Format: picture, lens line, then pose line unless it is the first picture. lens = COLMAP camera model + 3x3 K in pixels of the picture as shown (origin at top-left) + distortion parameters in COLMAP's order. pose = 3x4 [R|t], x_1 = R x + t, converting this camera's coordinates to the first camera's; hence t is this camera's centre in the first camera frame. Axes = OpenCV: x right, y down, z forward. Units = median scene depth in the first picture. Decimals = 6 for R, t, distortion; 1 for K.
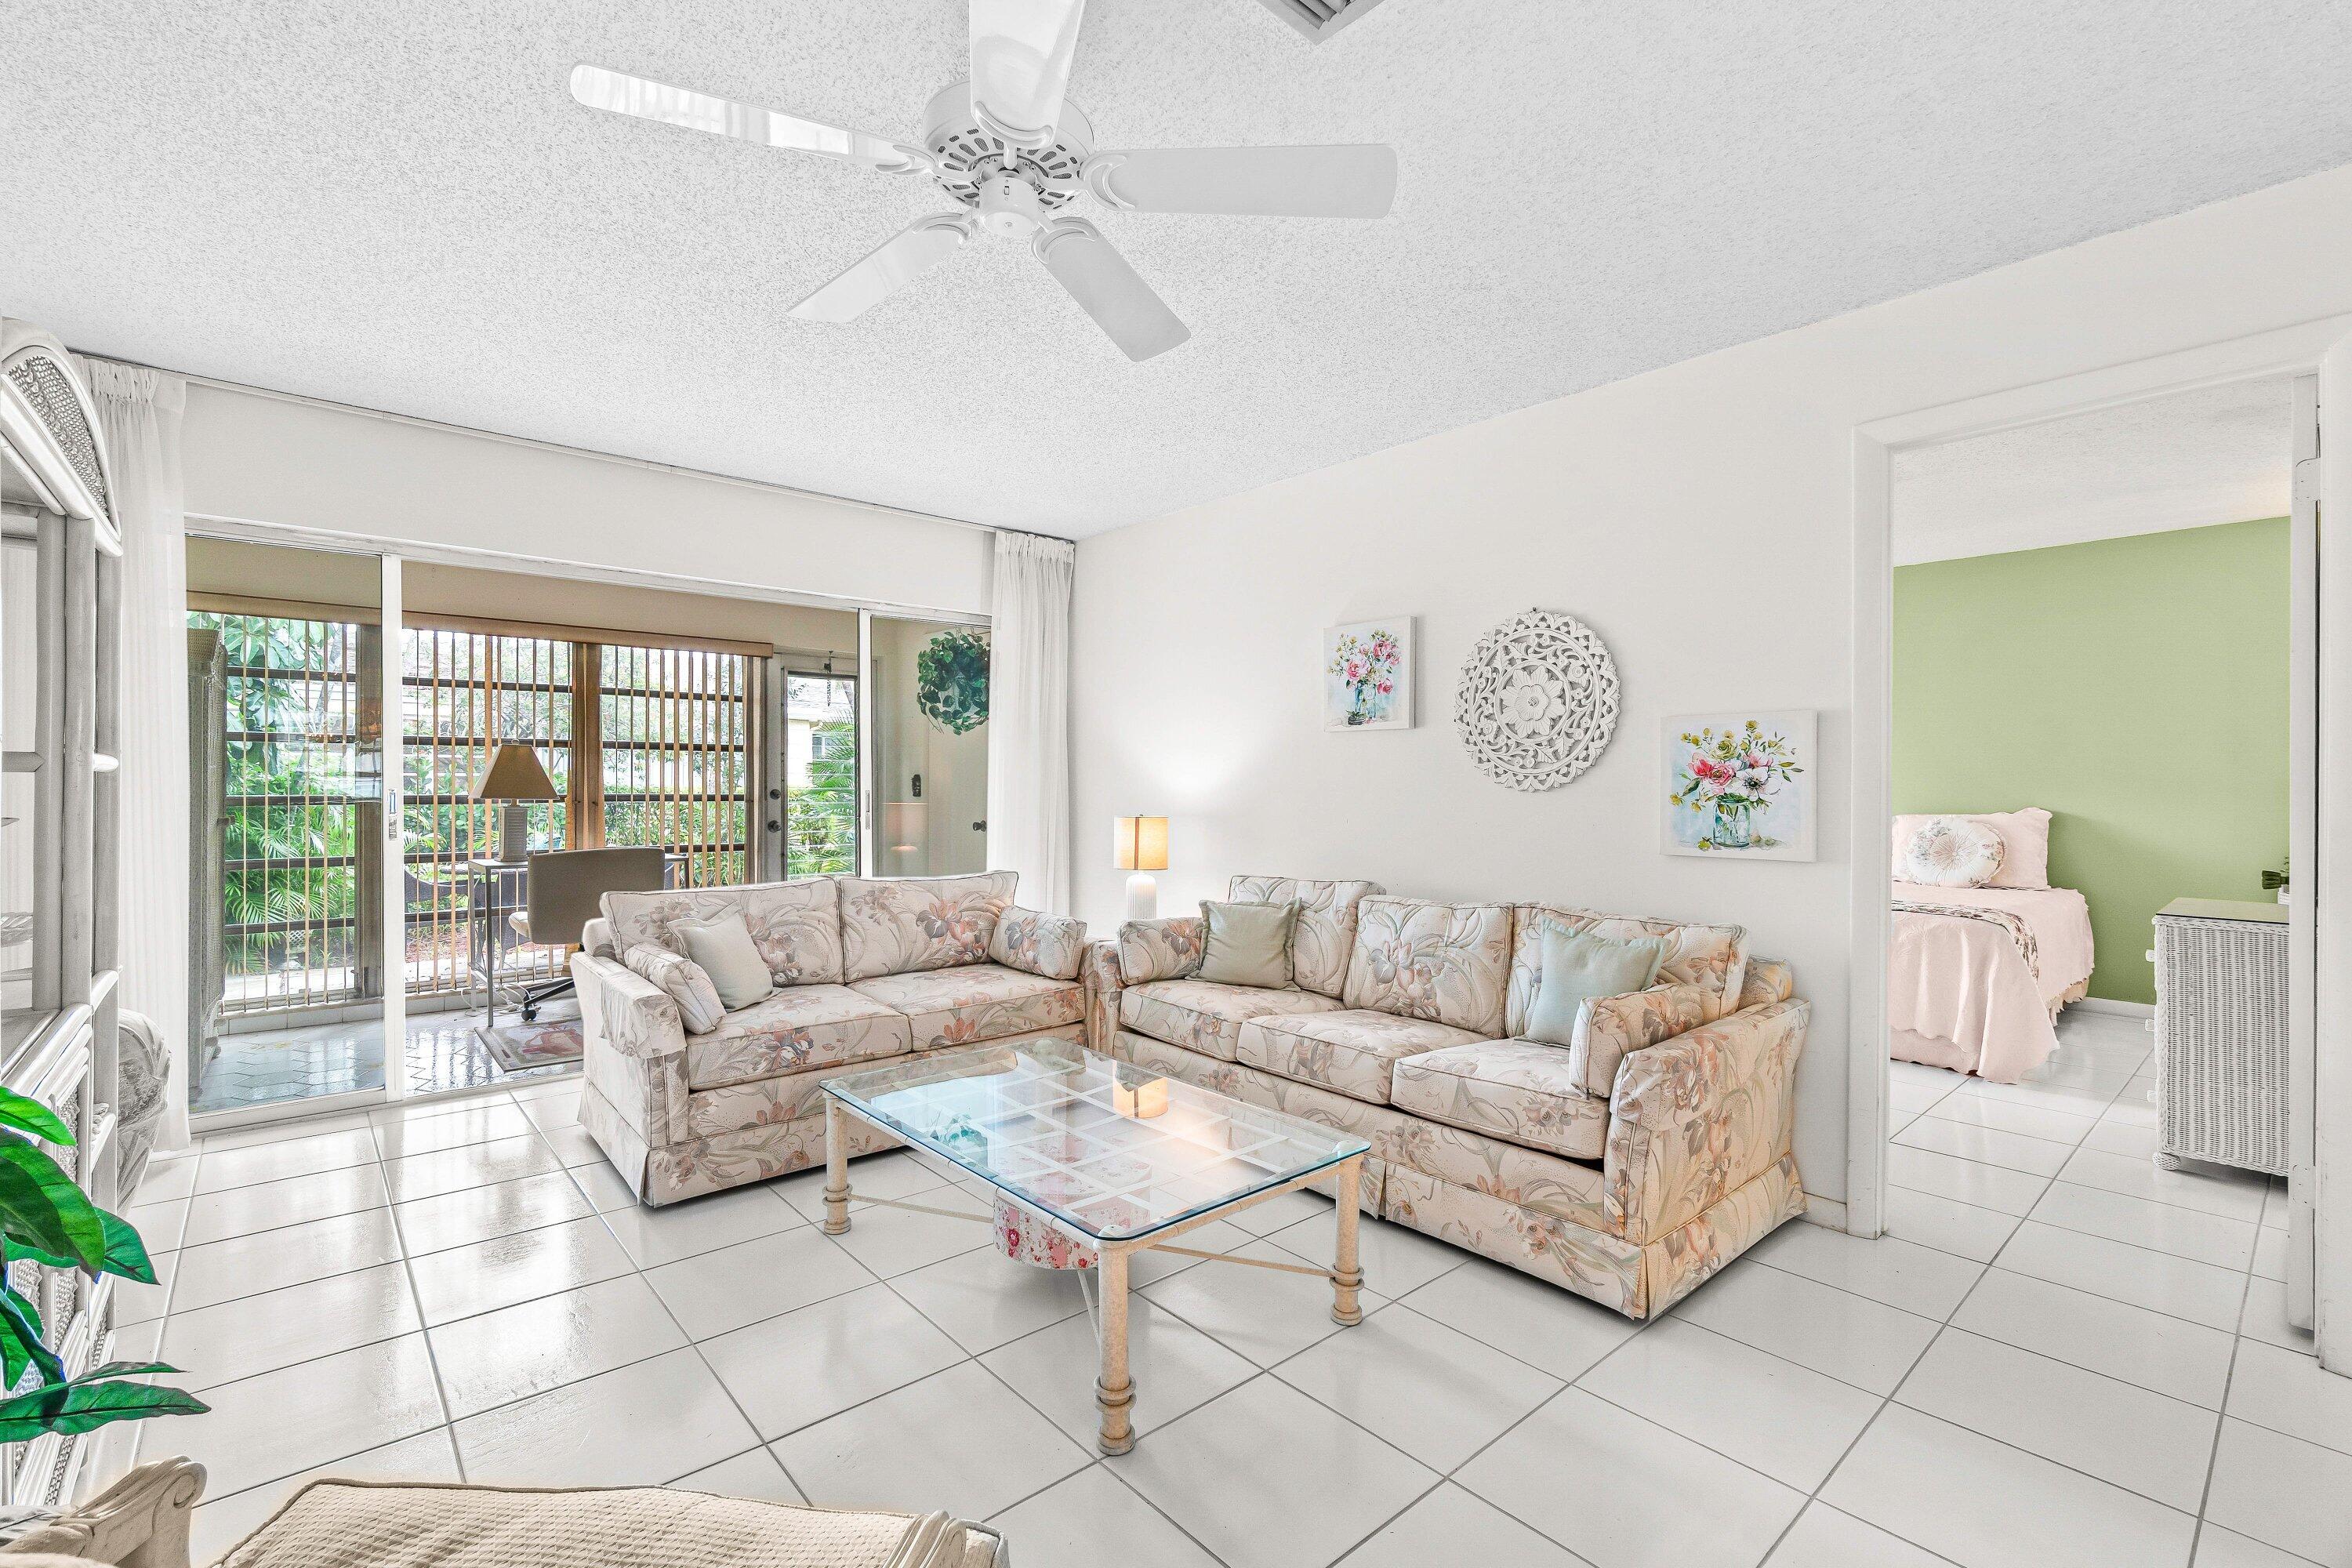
lens RADIAL K [[1024.2, 0, 1160.6], [0, 1024.2, 787.2], [0, 0, 1]] dist [-0.004920, 0.000475]
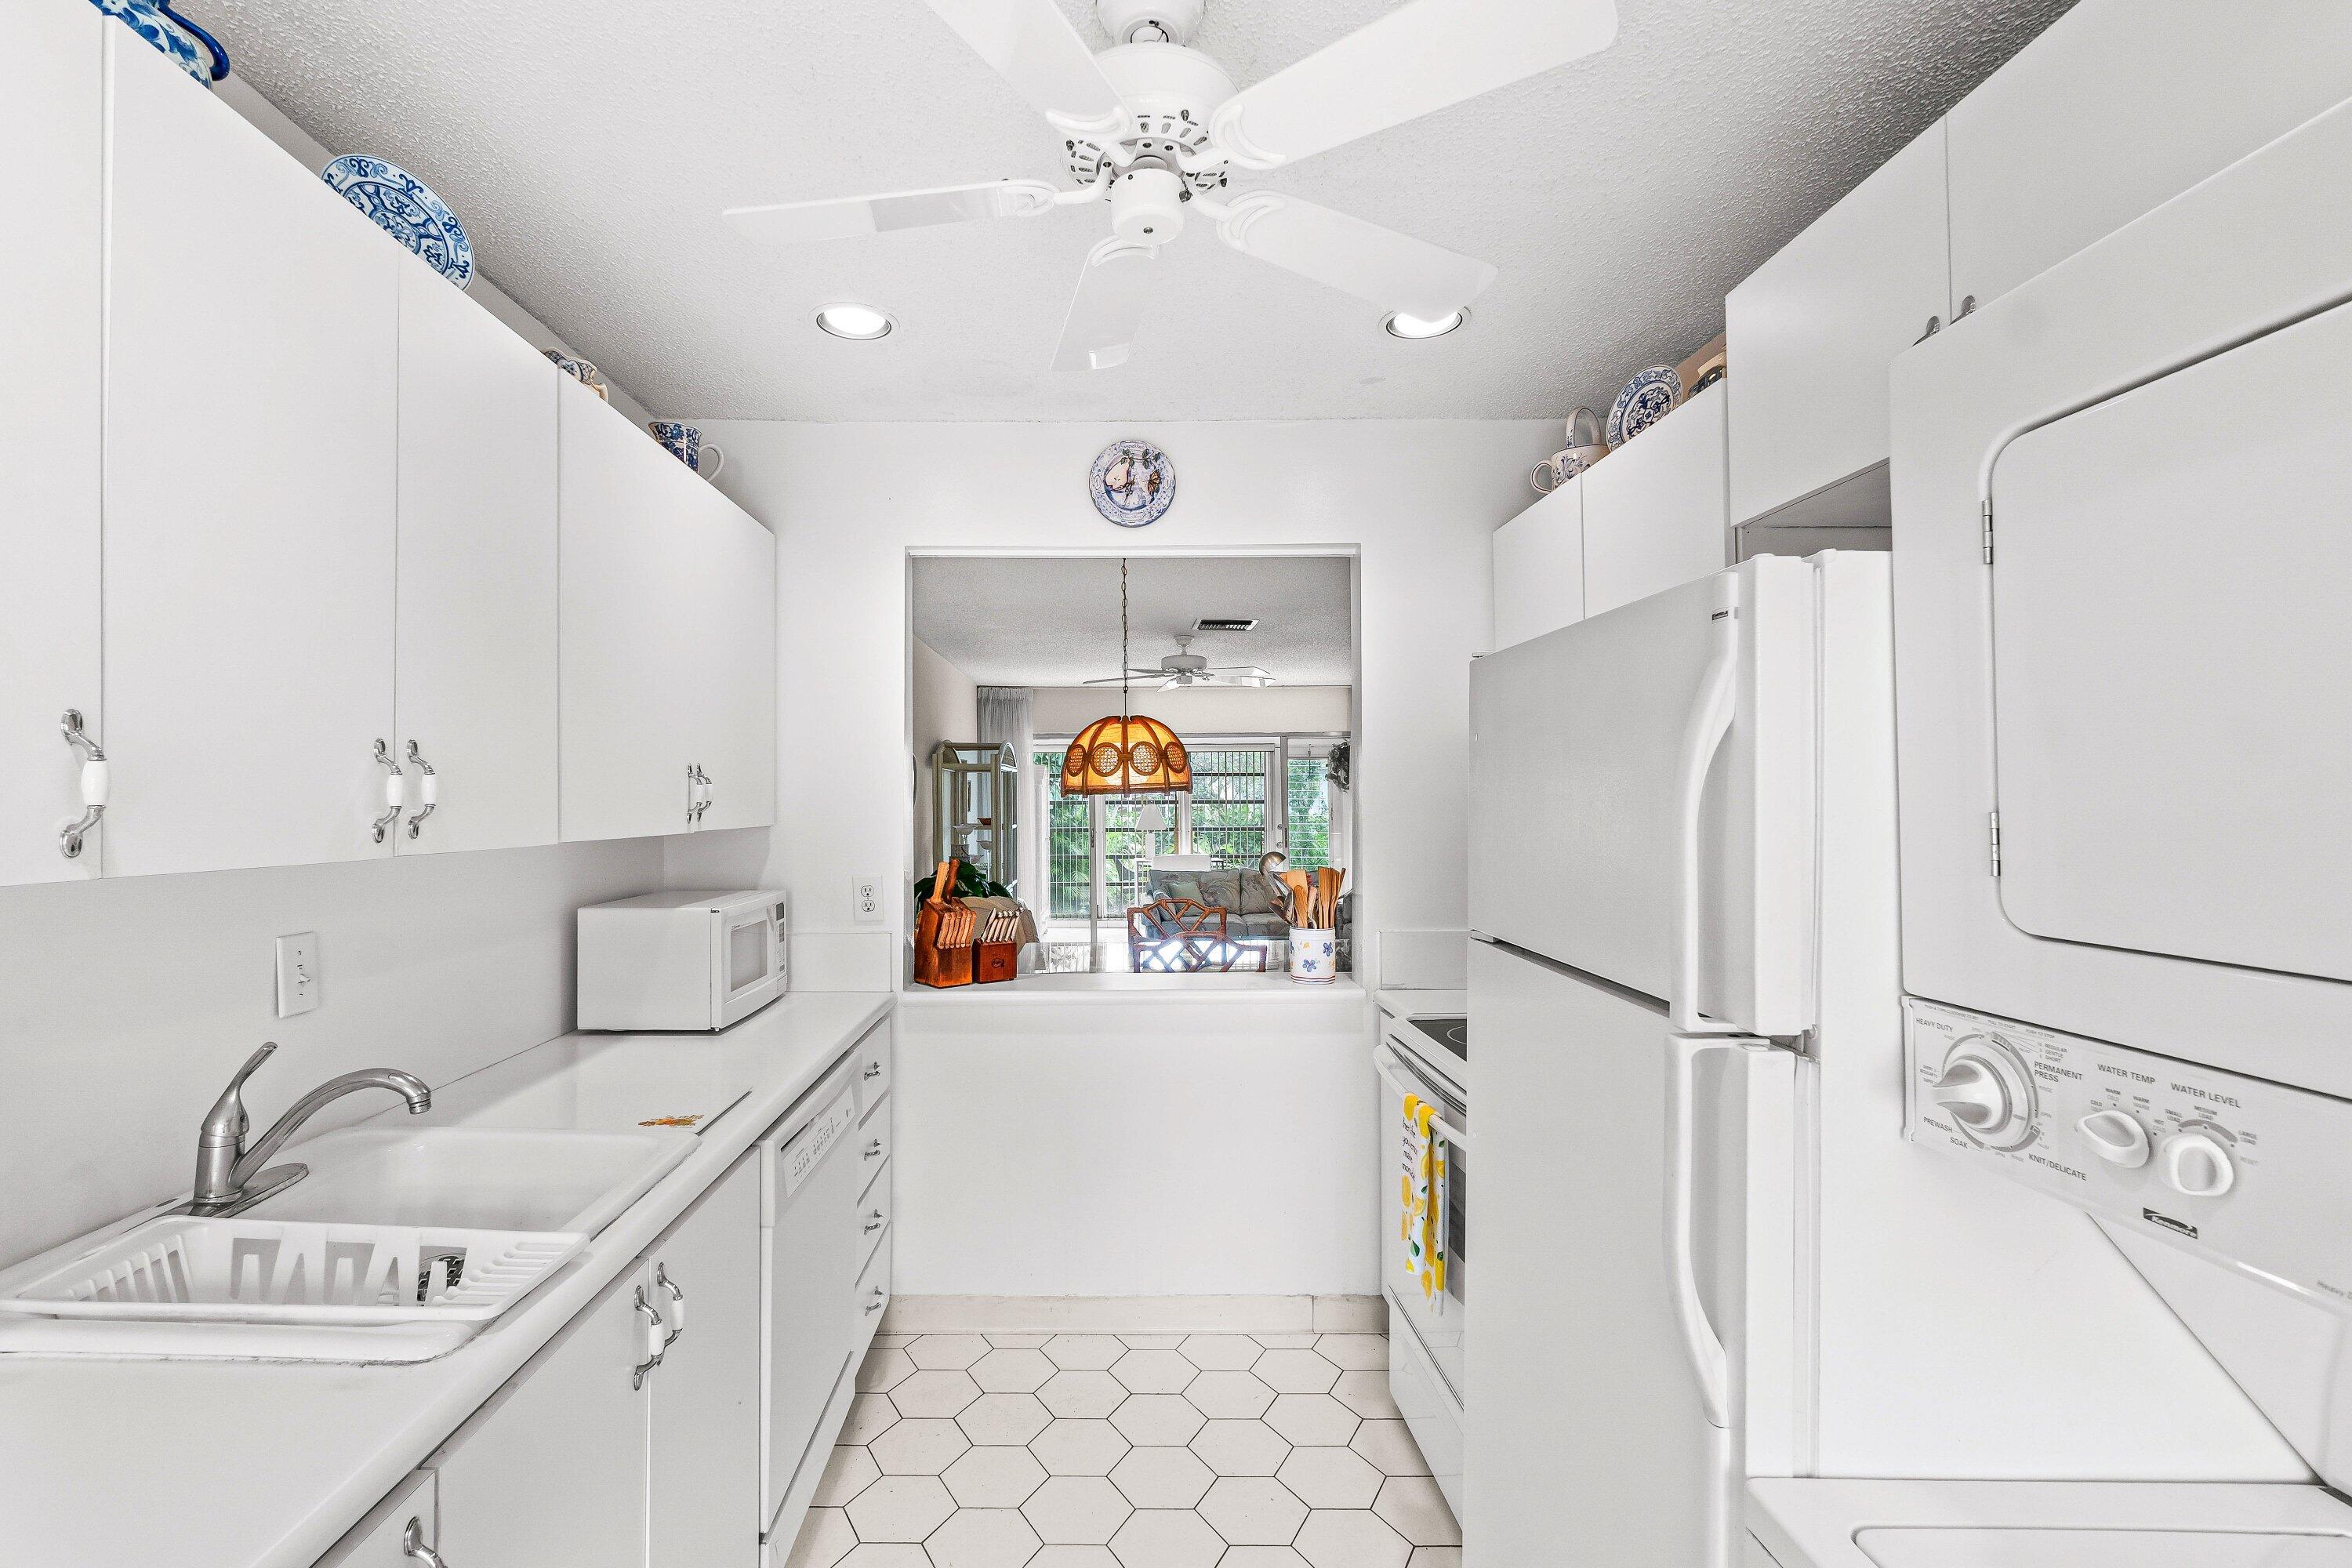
lens RADIAL K [[1053.6, 0, 1177.0], [0, 1053.6, 787.3], [0, 0, 1]] dist [0.000978, 0.001945]
pose [[0.752171, -0.012804, -0.658844, 1.113015], [0.000513, 0.999822, -0.018845, -0.047010], [0.658968, 0.013836, 0.752044, -0.847137]]
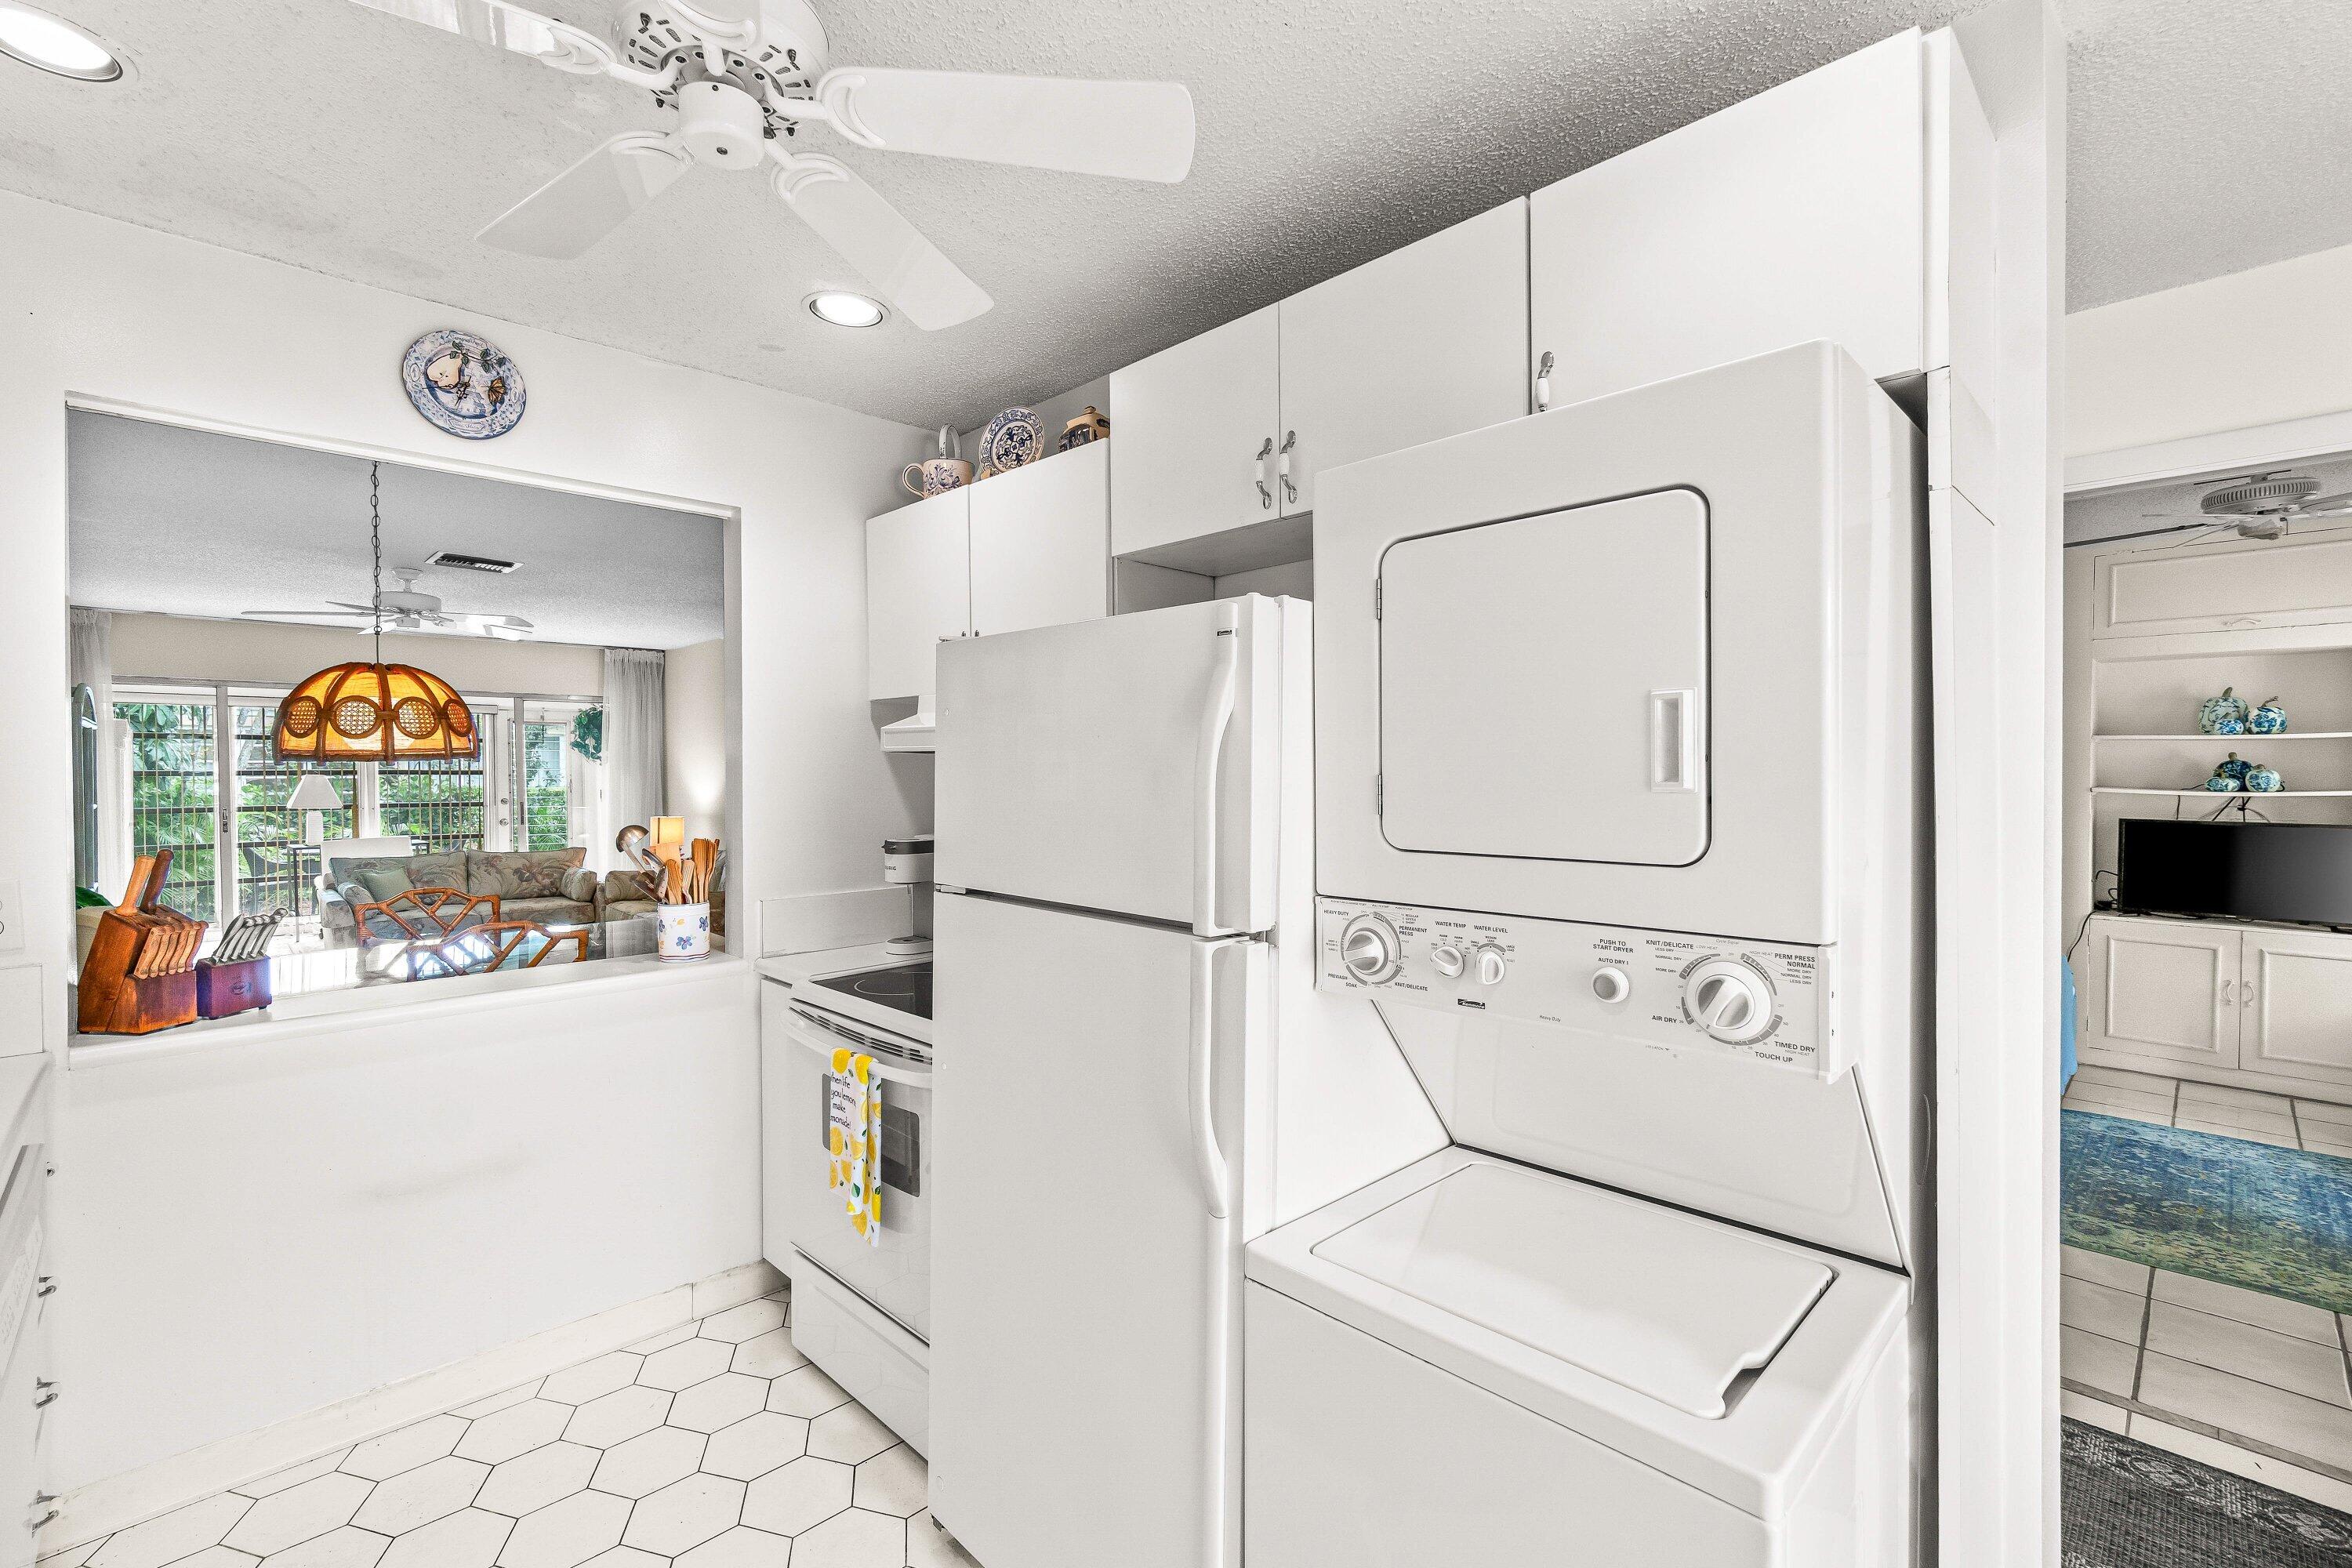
lens RADIAL K [[1024.2, 0, 1144.5], [0, 1024.2, 780.6], [0, 0, 1]] dist [-0.004920, 0.000475]
pose [[0.998800, -0.004395, 0.048780, 0.863674], [0.004272, 0.999987, 0.002627, -0.042899], [-0.048791, -0.002415, 0.998806, -0.982827]]
